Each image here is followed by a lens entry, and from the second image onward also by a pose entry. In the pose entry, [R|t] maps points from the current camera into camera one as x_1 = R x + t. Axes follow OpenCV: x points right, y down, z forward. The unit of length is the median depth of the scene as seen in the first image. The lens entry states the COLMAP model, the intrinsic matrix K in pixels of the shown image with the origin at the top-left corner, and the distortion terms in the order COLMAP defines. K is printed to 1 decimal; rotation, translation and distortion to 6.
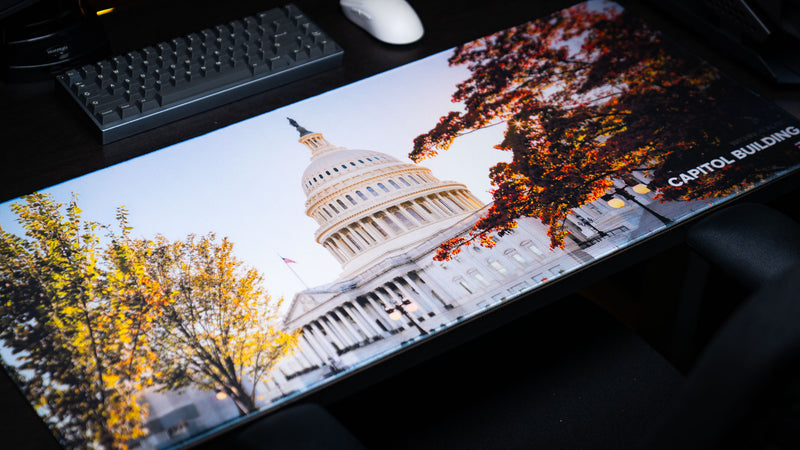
lens RADIAL K [[1593.1, 0, 401.0], [0, 1593.1, 223.6], [0, 0, 1]] dist [0.027003, 0.000000]
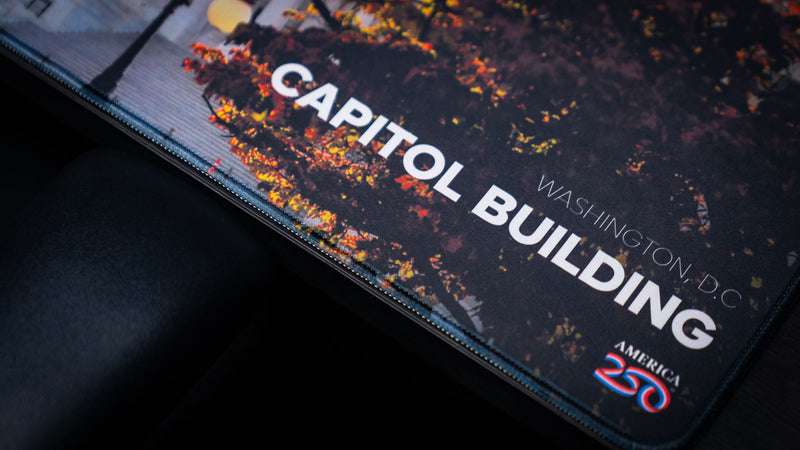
lens RADIAL K [[1593.1, 0, 396.0], [0, 1593.1, 223.1], [0, 0, 1]] dist [0.027003, 0.000000]
pose [[0.311307, 0.798758, -0.514853, 0.421314], [-0.583034, 0.588362, 0.560269, -0.240152], [0.750439, 0.125761, 0.648864, 0.847980]]
